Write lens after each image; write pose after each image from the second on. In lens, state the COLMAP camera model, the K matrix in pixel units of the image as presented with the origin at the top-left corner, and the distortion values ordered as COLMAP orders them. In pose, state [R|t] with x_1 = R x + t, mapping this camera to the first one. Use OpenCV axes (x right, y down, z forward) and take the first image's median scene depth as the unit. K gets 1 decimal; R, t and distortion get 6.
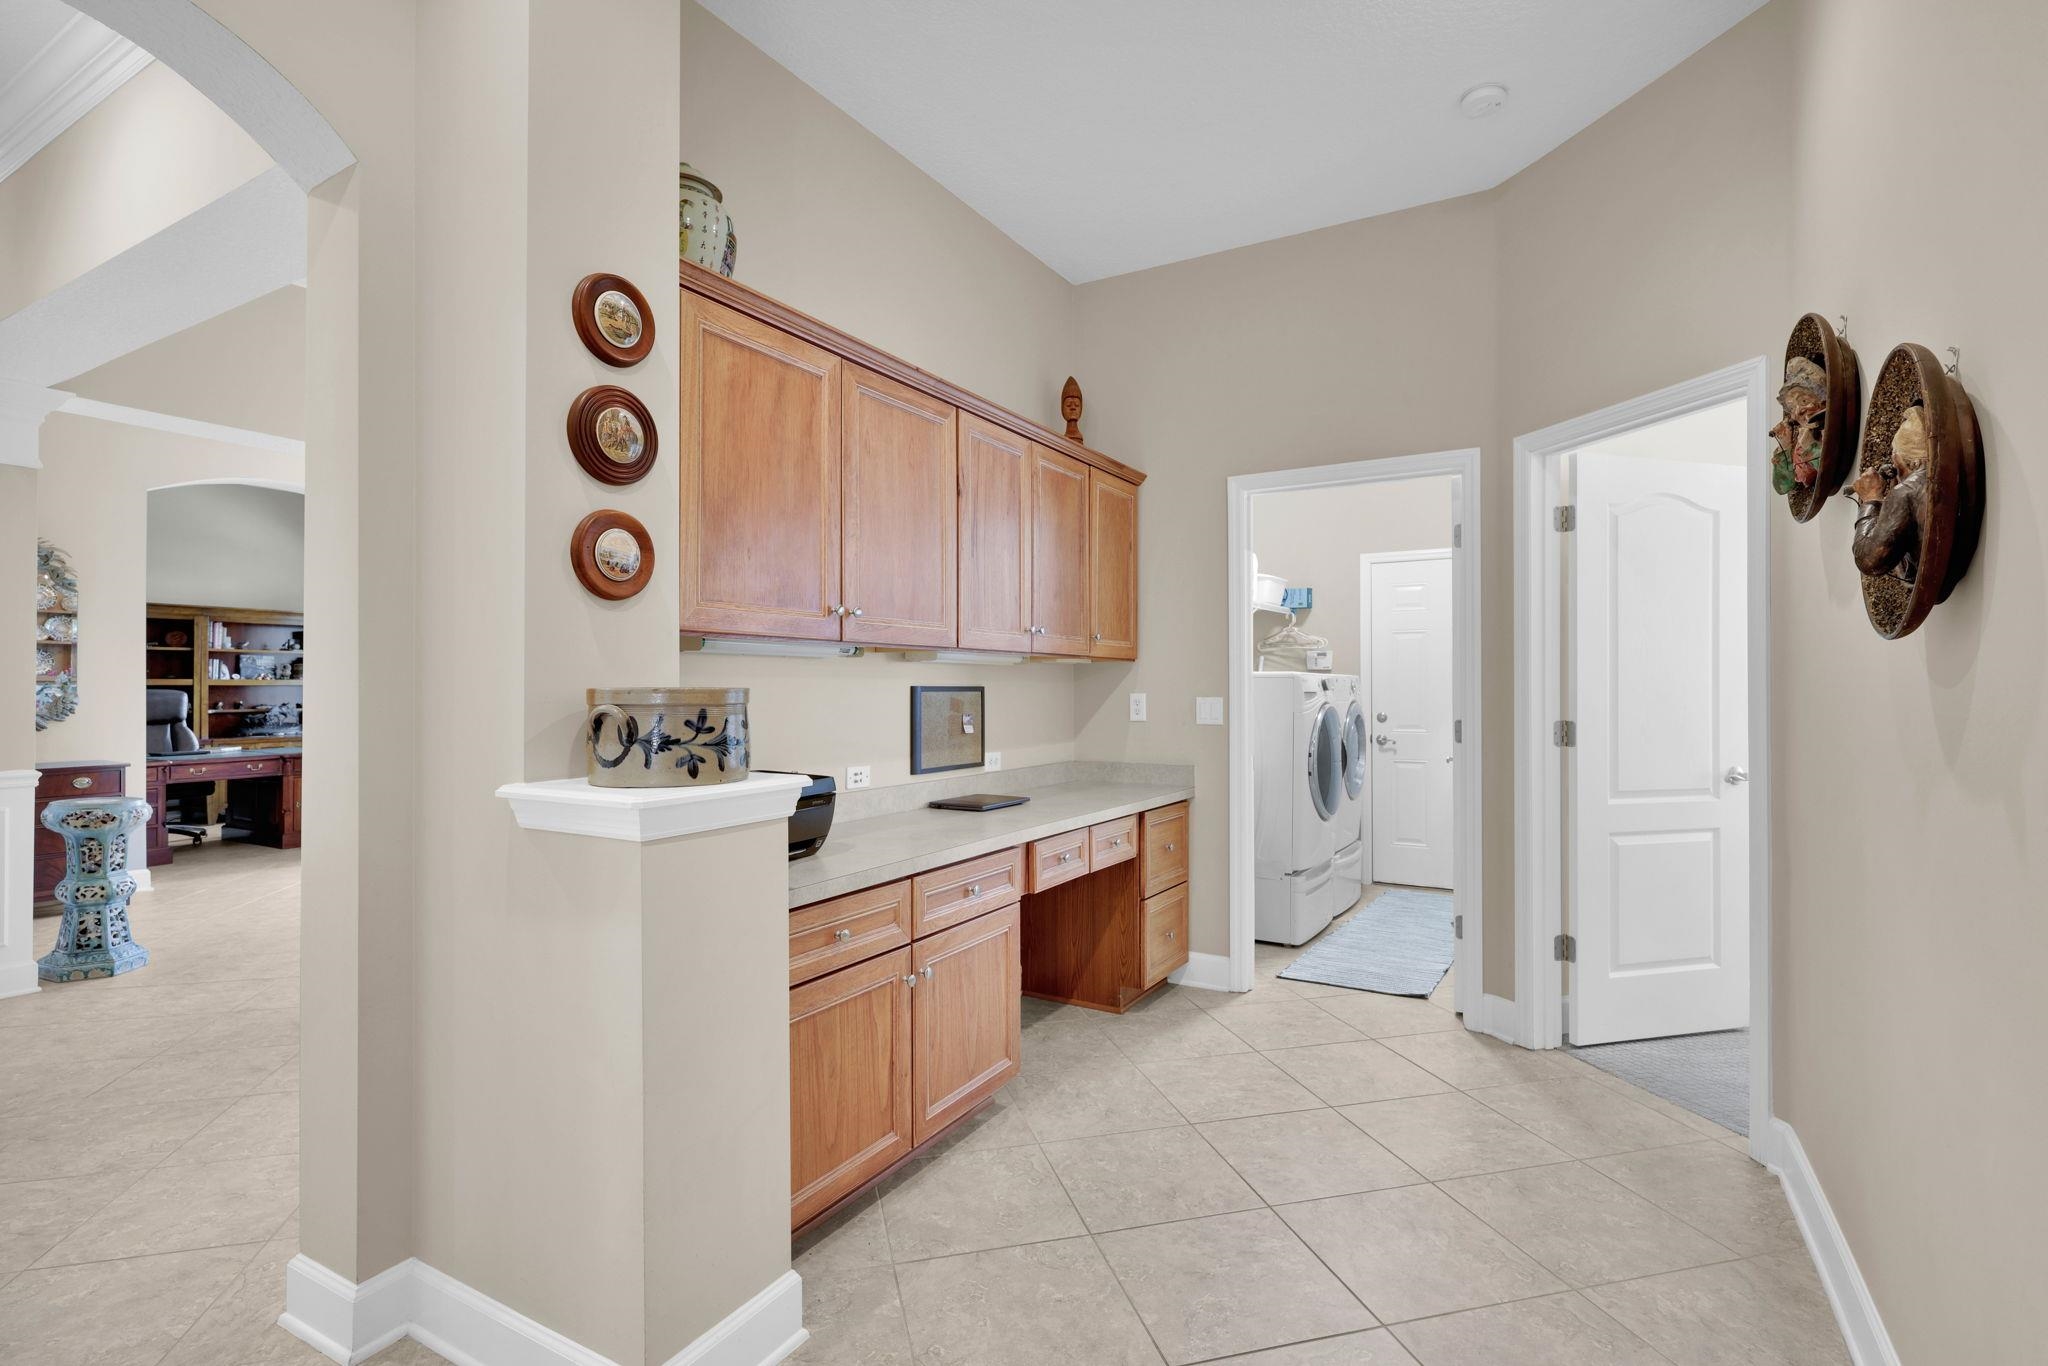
lens RADIAL K [[956.4, 0, 1024.0], [0, 956.4, 683.0], [0, 0, 1]] dist [0.002103, 0.000152]
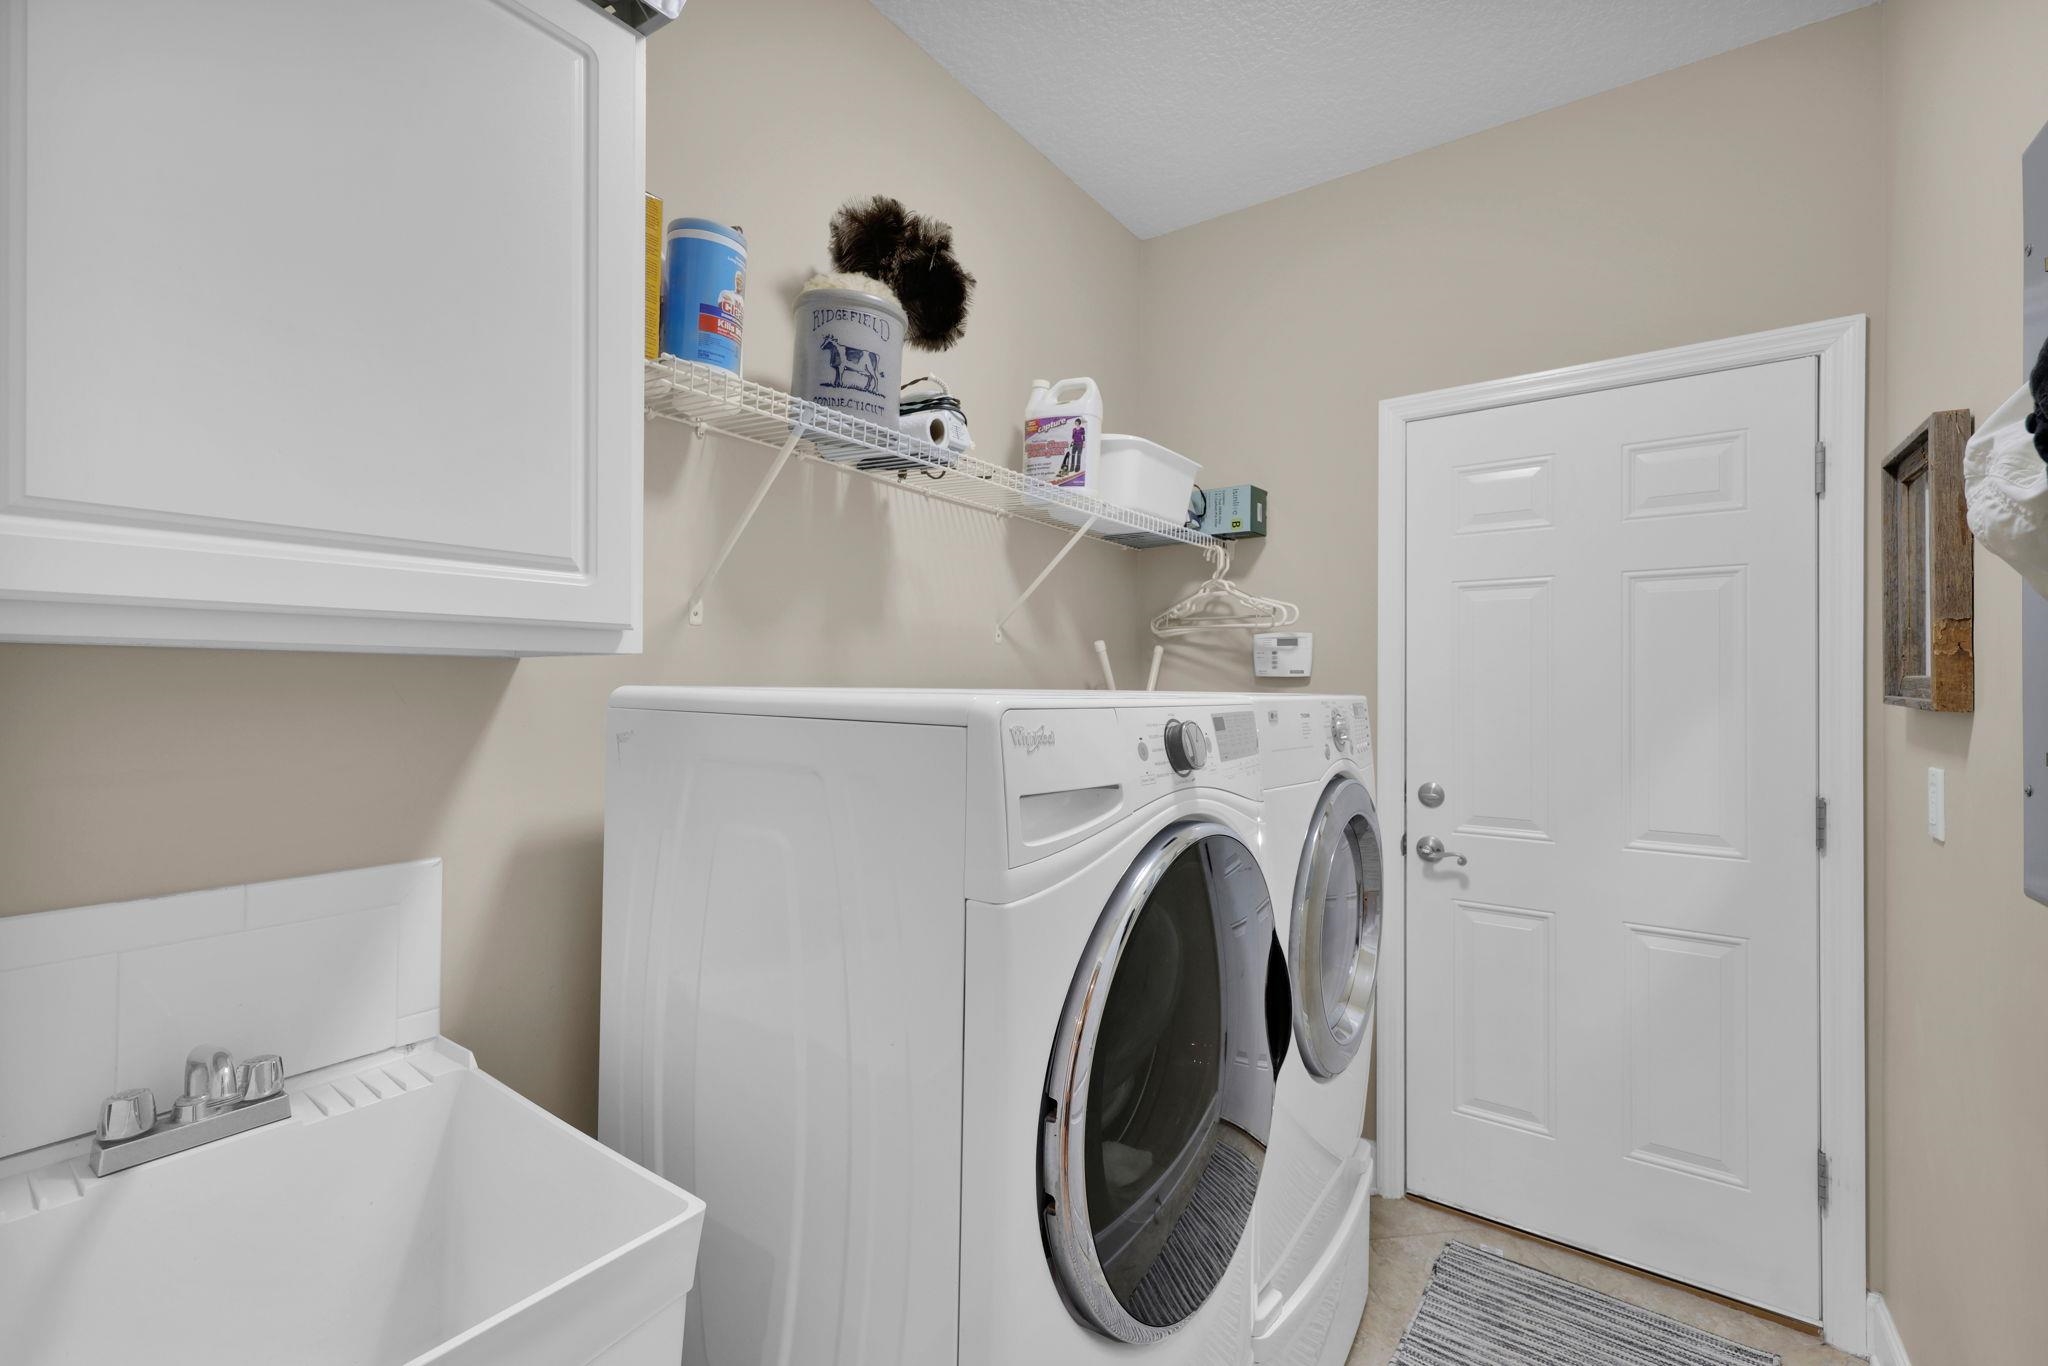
lens RADIAL K [[857.0, 0, 1023.7], [0, 857.0, 679.6], [0, 0, 1]] dist [0.000997, 0.000131]
pose [[0.995751, 0.003904, -0.092009, 0.266027], [-0.004178, 0.999987, -0.002781, -0.013054], [0.091997, 0.003153, 0.995754, 0.702661]]
